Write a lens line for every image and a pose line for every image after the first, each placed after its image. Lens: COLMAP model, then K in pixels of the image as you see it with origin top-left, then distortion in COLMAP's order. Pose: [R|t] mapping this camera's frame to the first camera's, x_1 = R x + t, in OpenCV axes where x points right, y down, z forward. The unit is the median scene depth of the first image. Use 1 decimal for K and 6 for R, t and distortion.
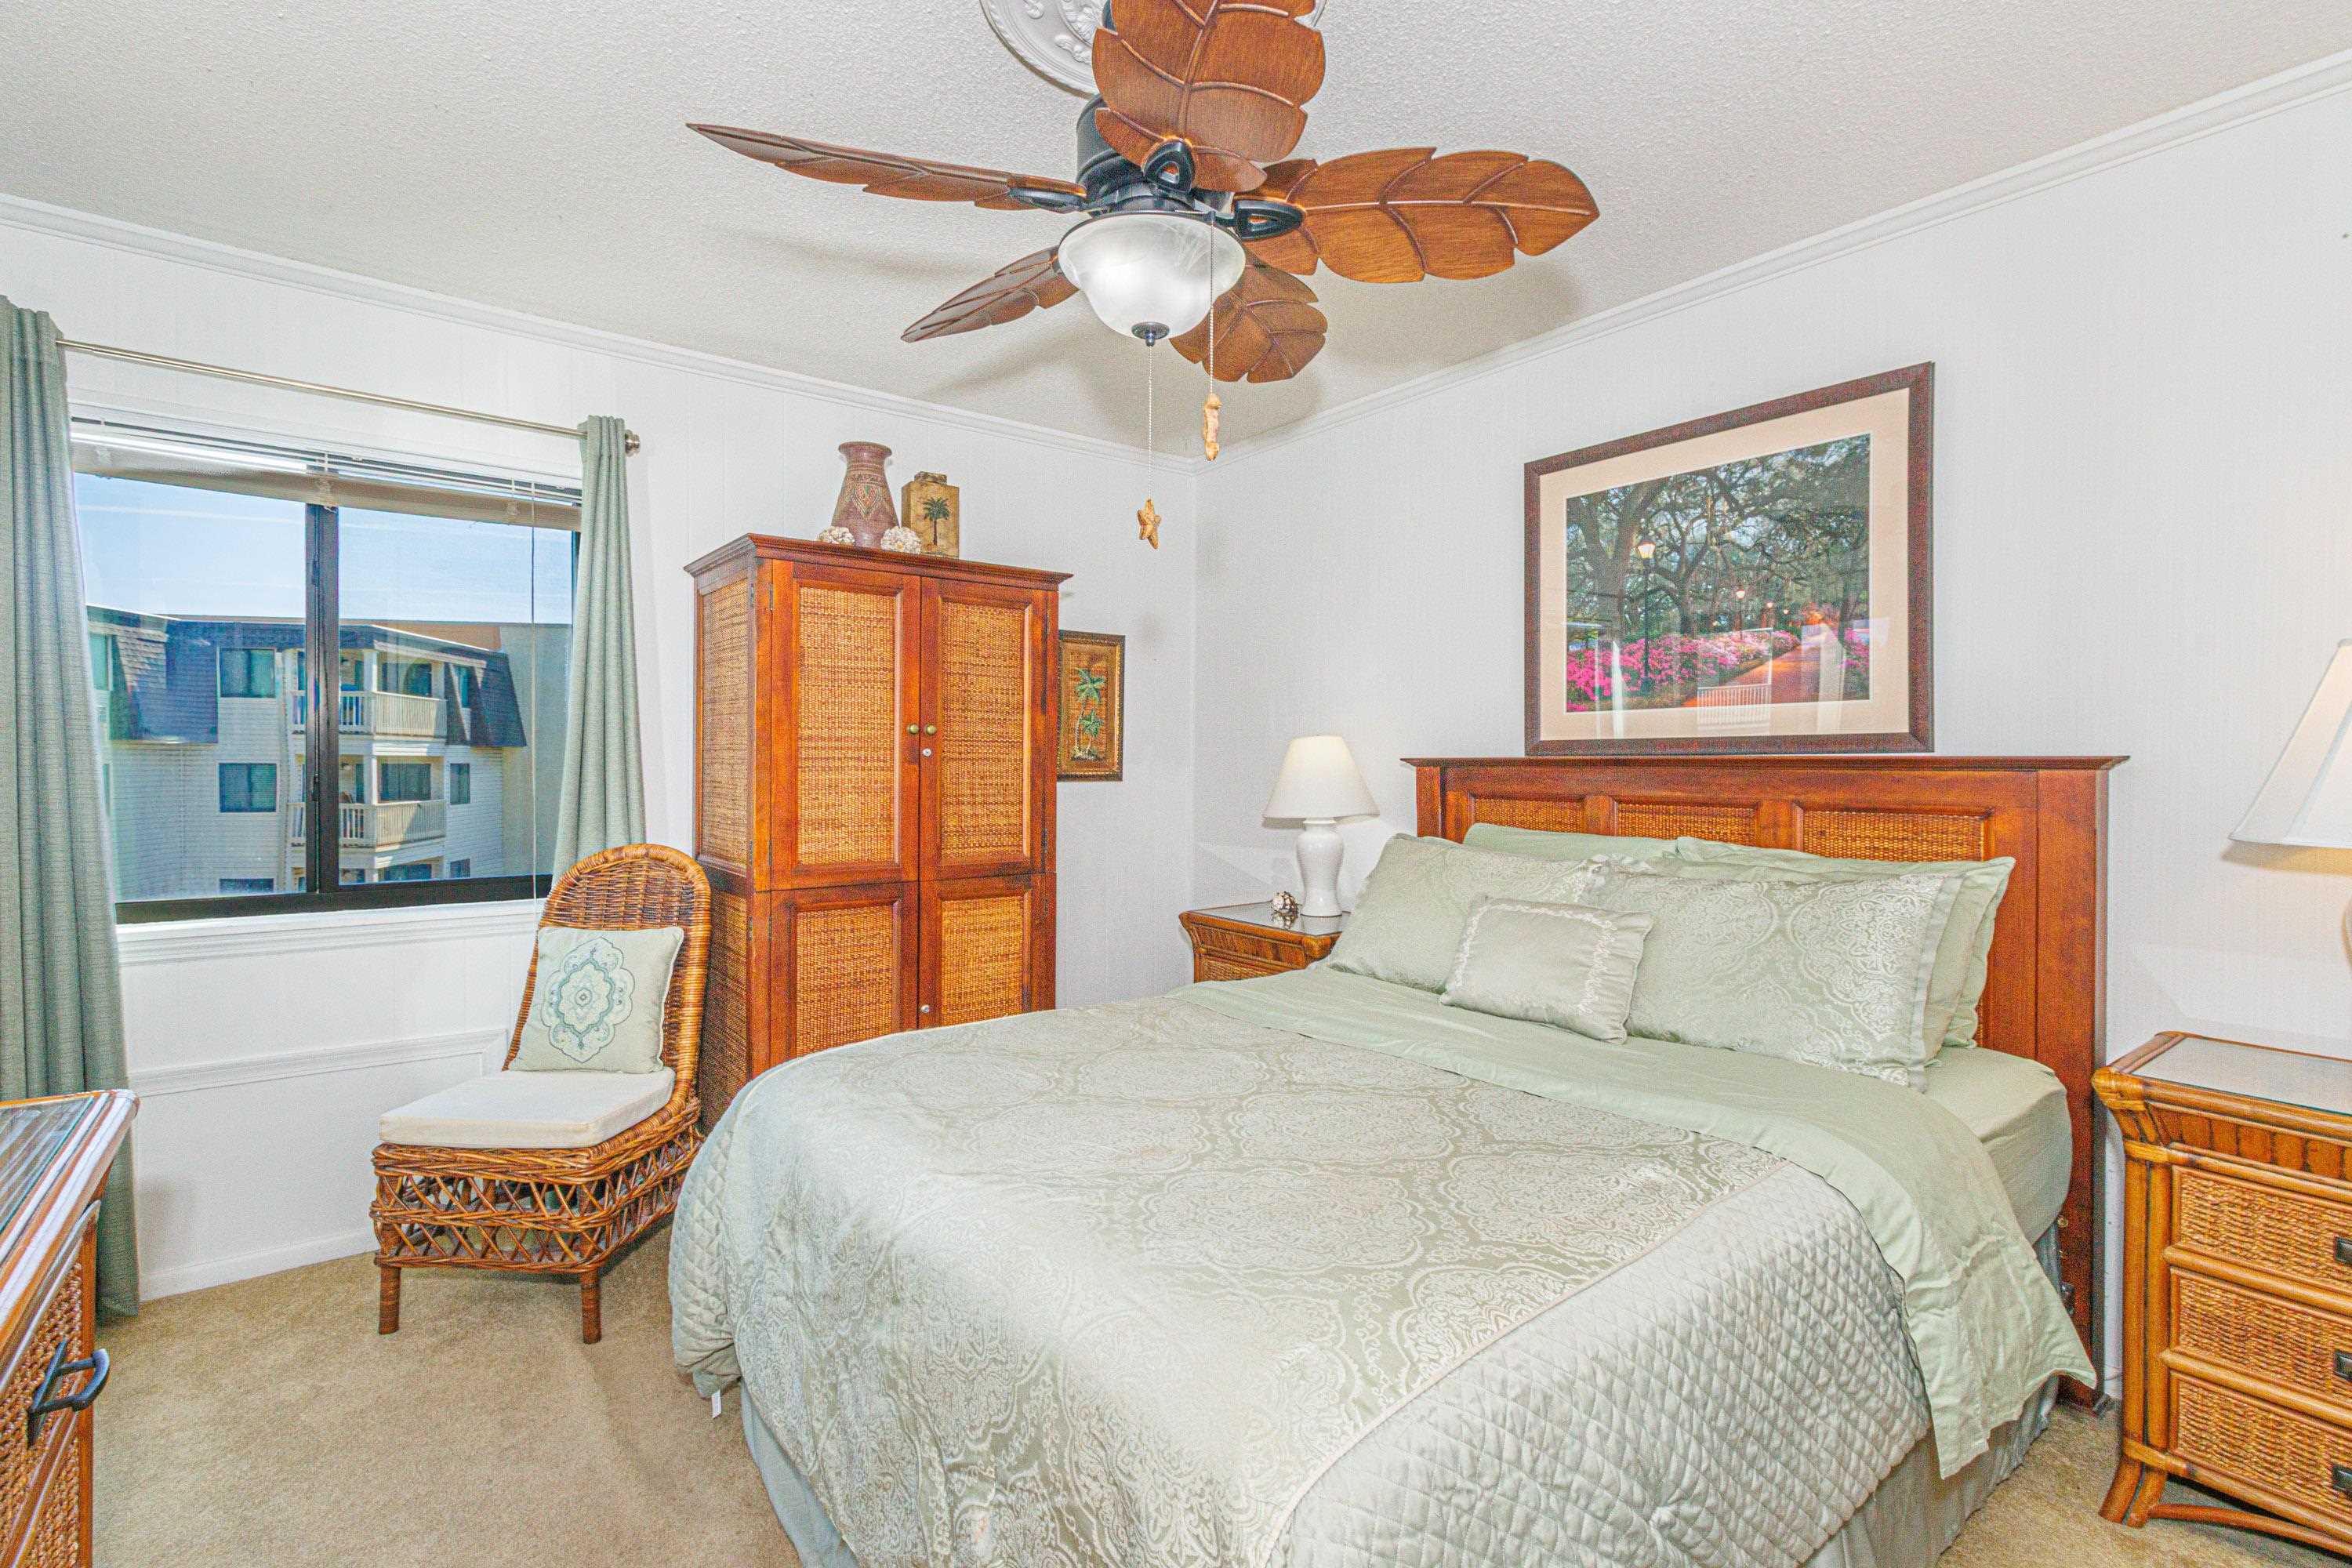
lens RADIAL K [[1088.3, 0, 1161.6], [0, 1088.3, 772.8], [0, 0, 1]] dist [0.003408, 0.001276]
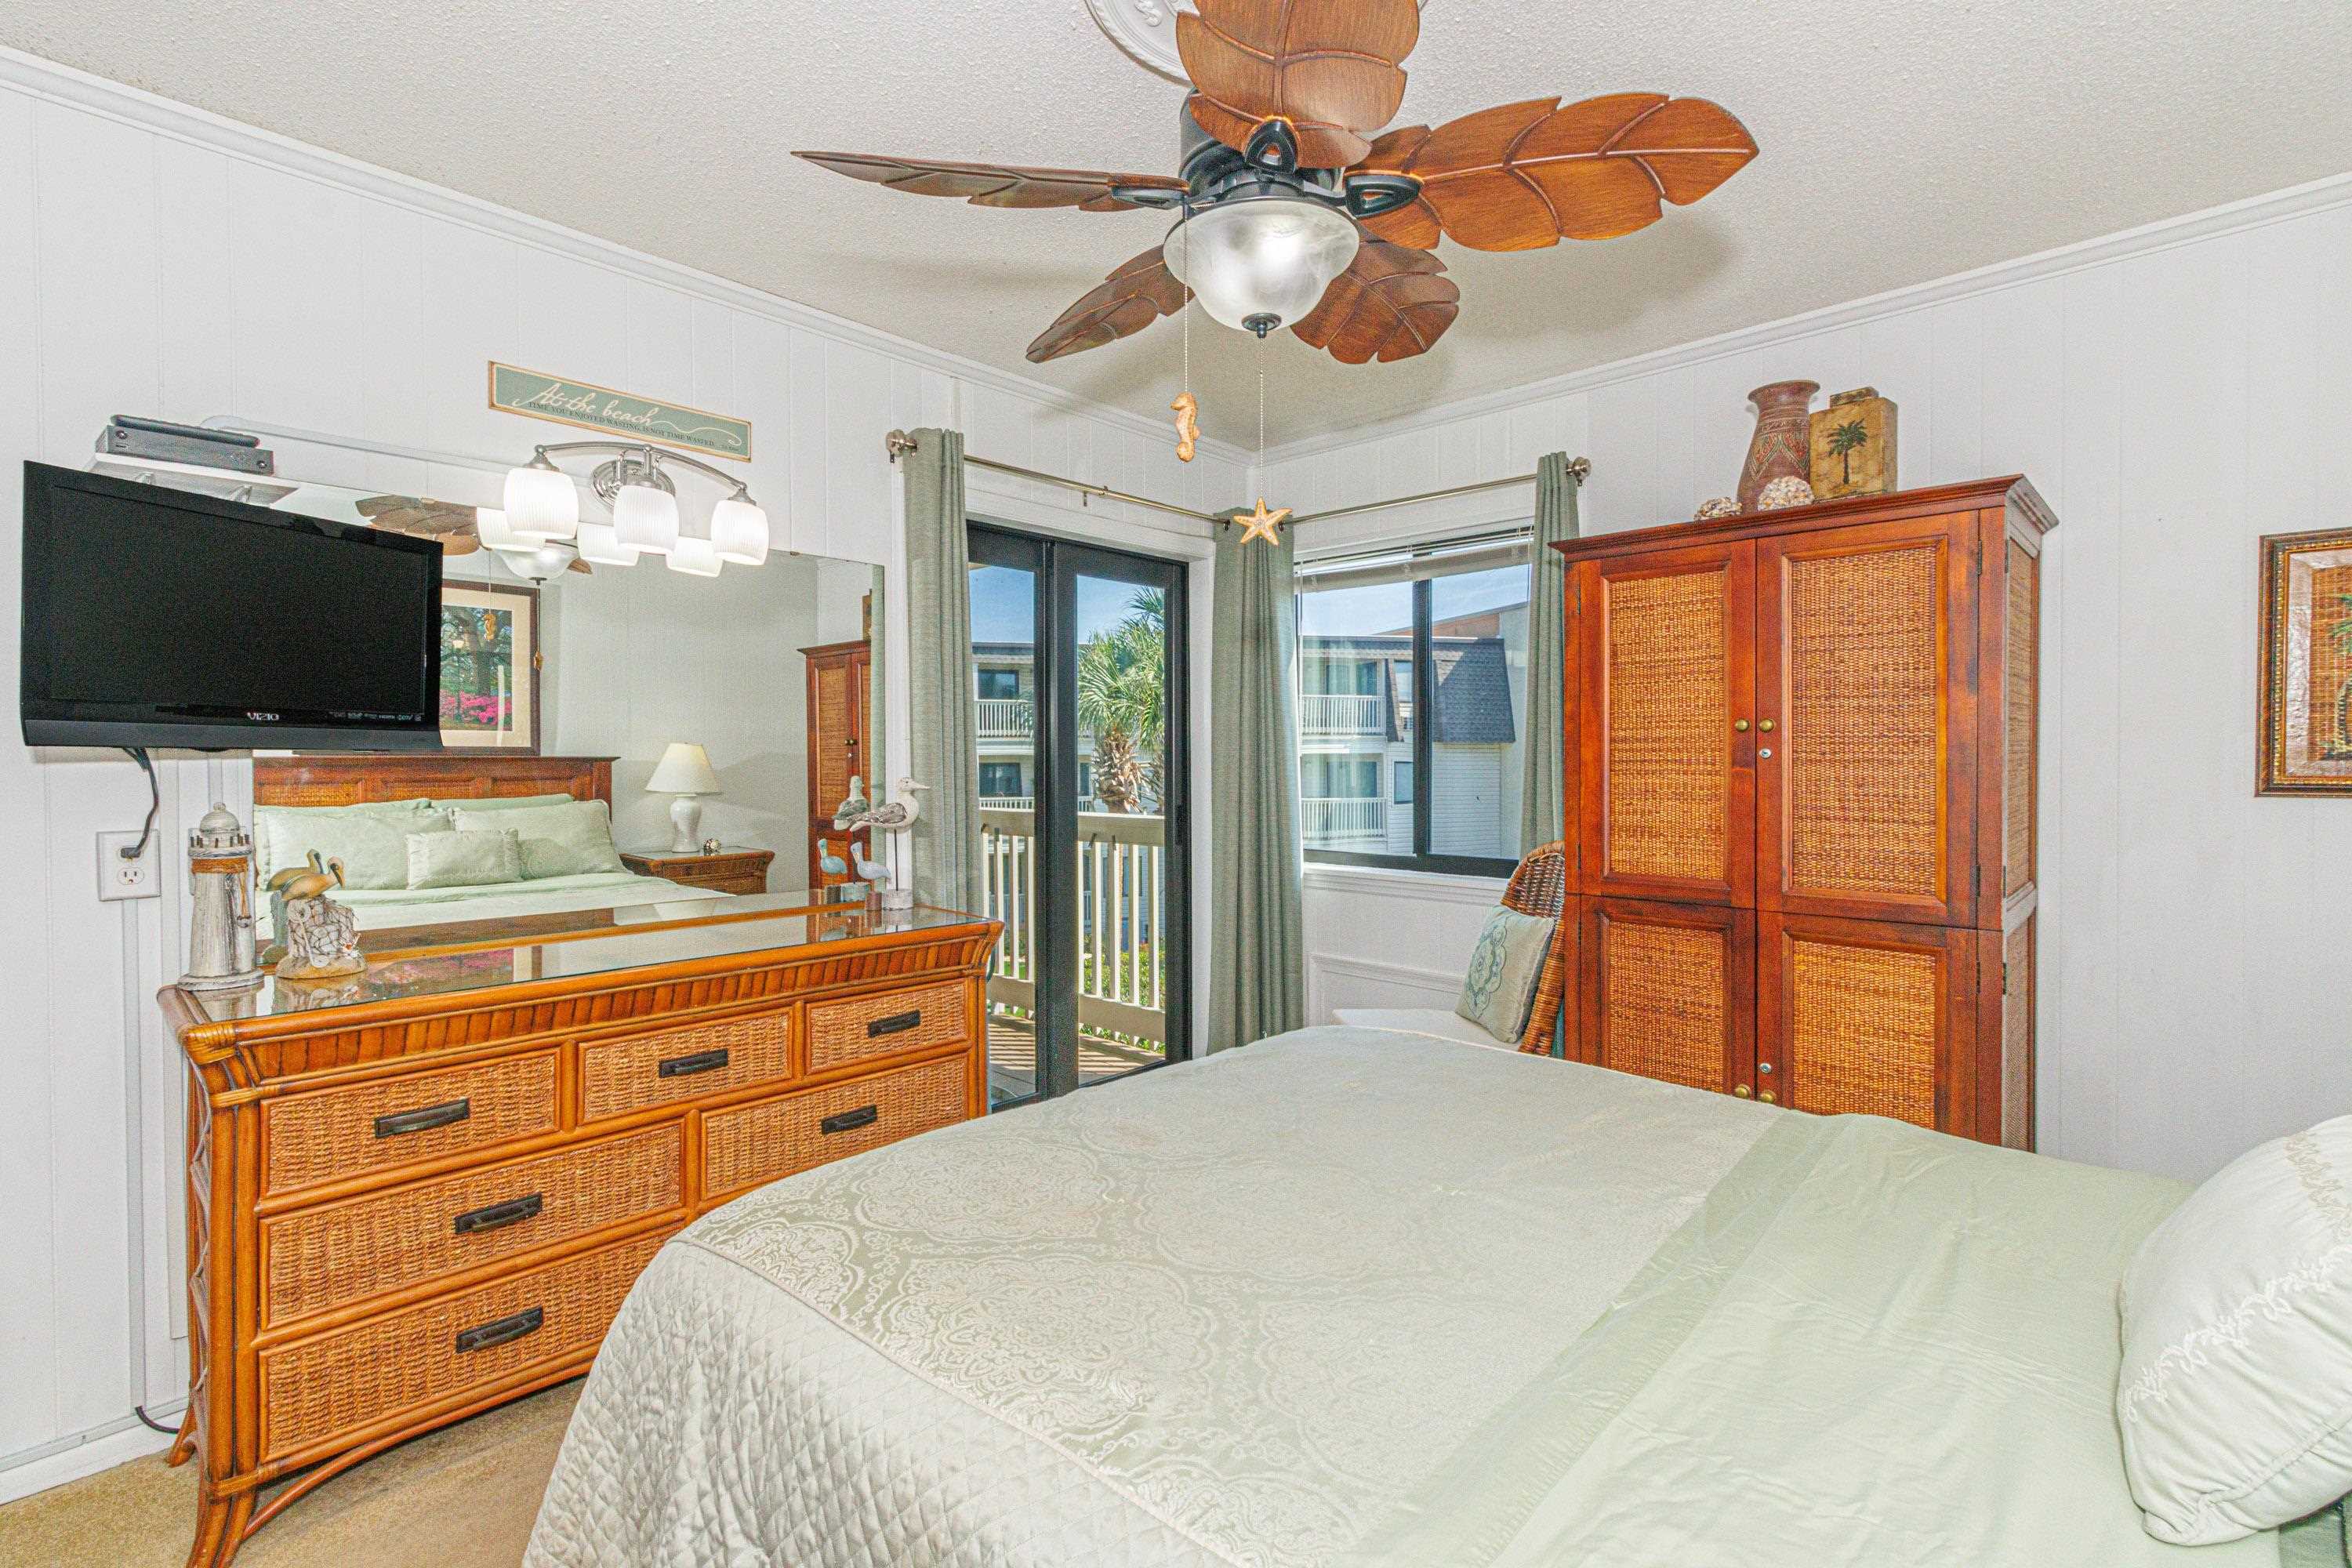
lens RADIAL K [[1088.3, 0, 1161.6], [0, 1088.3, 772.8], [0, 0, 1]] dist [0.003408, 0.001276]
pose [[0.151797, 0.009489, -0.988366, 1.383972], [-0.005699, 0.999946, 0.008725, -0.022595], [0.988395, 0.004308, 0.151843, 1.142367]]
